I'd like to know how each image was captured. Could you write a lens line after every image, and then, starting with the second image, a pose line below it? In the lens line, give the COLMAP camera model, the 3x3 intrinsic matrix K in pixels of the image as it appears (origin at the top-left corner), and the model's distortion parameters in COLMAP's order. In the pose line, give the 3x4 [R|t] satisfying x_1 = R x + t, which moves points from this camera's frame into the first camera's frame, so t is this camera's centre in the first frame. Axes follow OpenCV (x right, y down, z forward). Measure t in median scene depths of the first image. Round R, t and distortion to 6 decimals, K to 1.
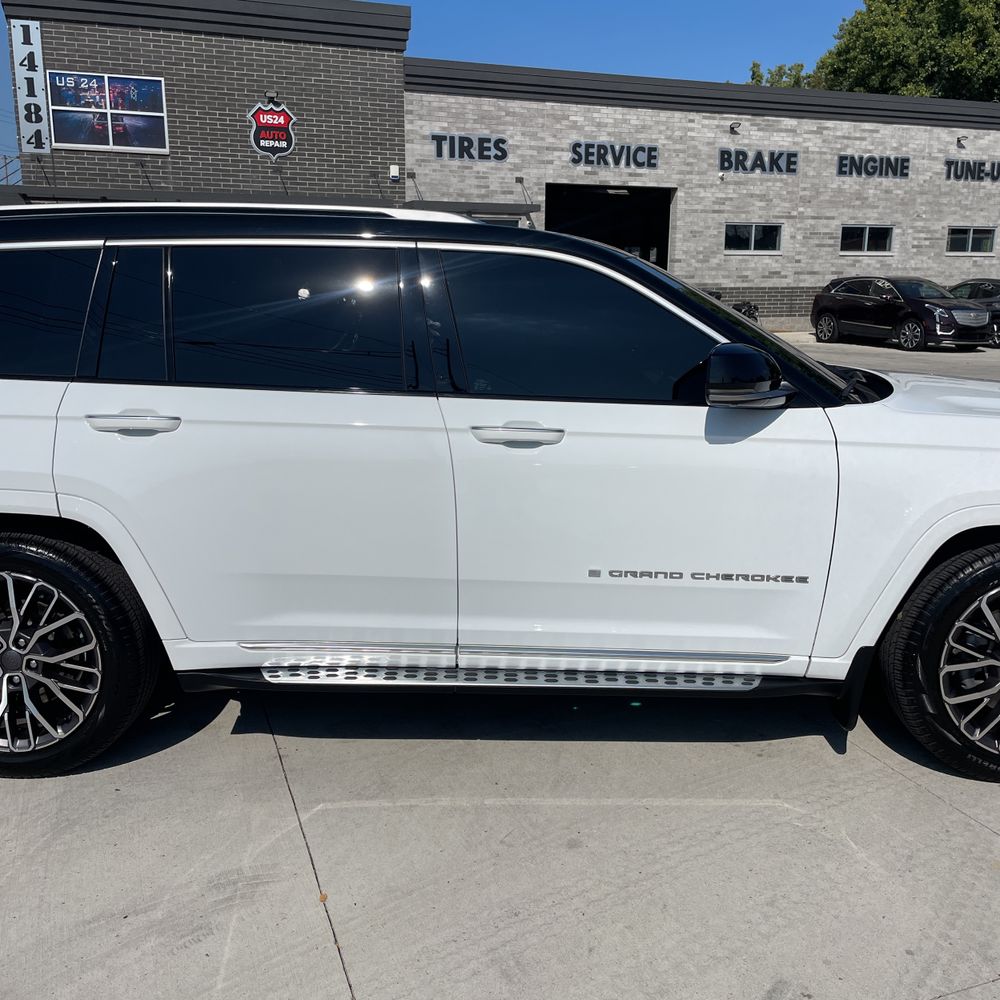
lens RADIAL K [[1009.8, 0, 504.5], [0, 1009.8, 500.5], [0, 0, 1]] dist [0.080707, -0.114031]
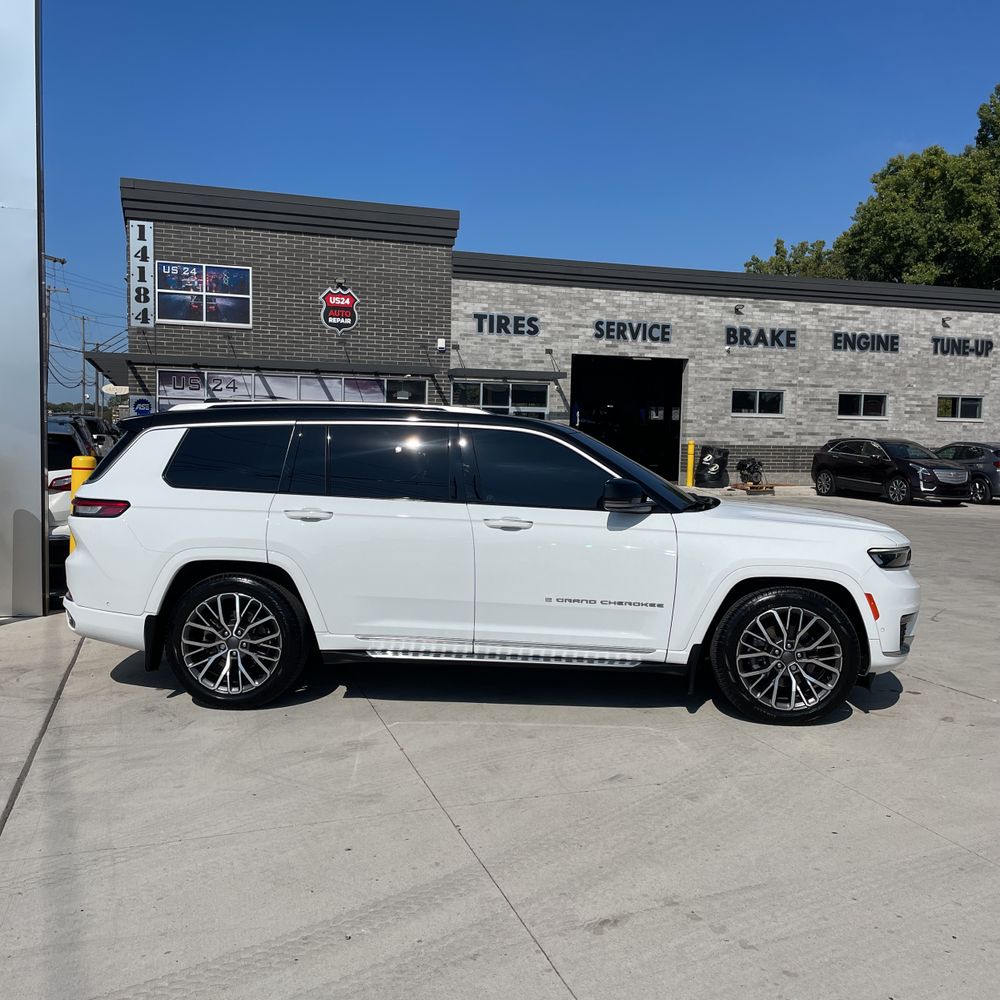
lens RADIAL K [[1009.8, 0, 504.5], [0, 1009.8, 500.5], [0, 0, 1]] dist [0.080707, -0.114031]
pose [[0.999175, 0.017533, -0.036635, 0.009389], [-0.022727, 0.988939, -0.146569, 0.021179], [0.033660, 0.147280, 0.988522, -0.110230]]
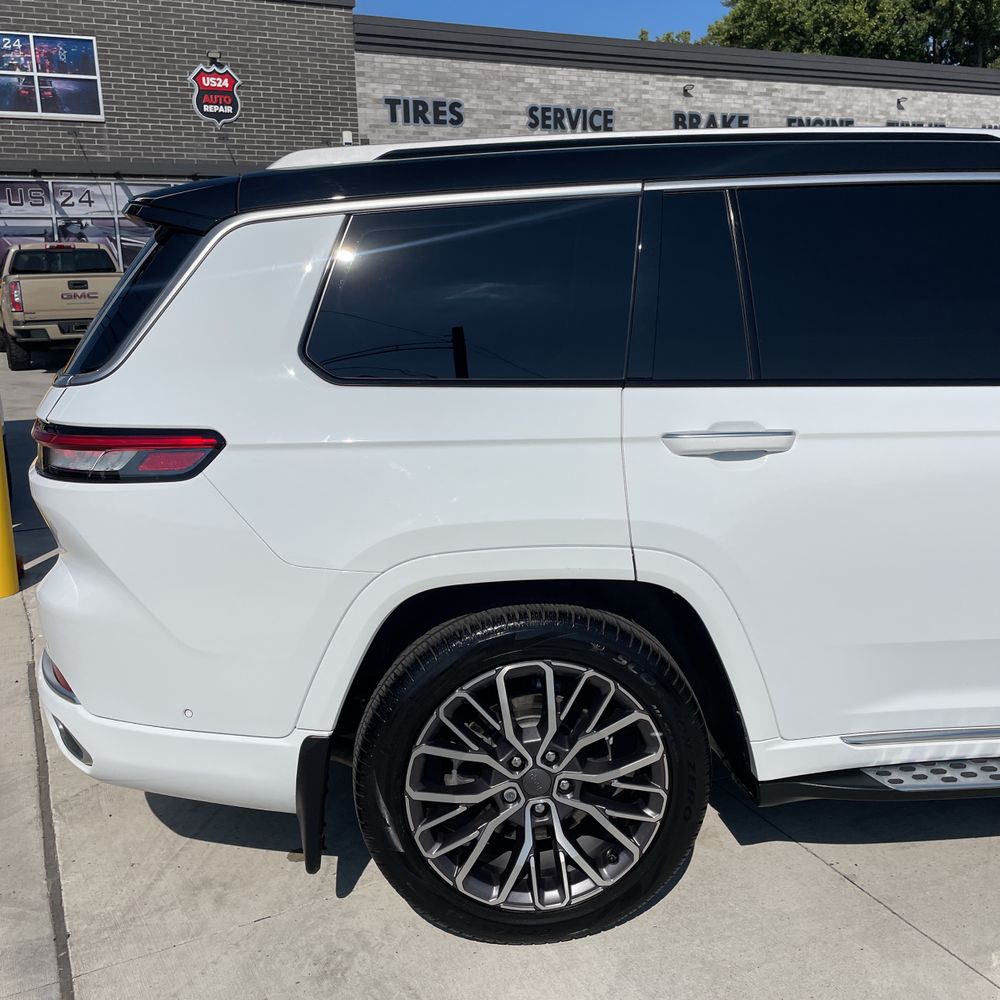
lens RADIAL K [[1009.8, 0, 504.5], [0, 1009.8, 500.5], [0, 0, 1]] dist [0.080707, -0.114031]
pose [[0.993461, -0.048607, 0.103310, -0.074741], [0.046029, 0.998570, 0.027196, -0.007808], [-0.104484, -0.022263, 0.994277, 0.040393]]
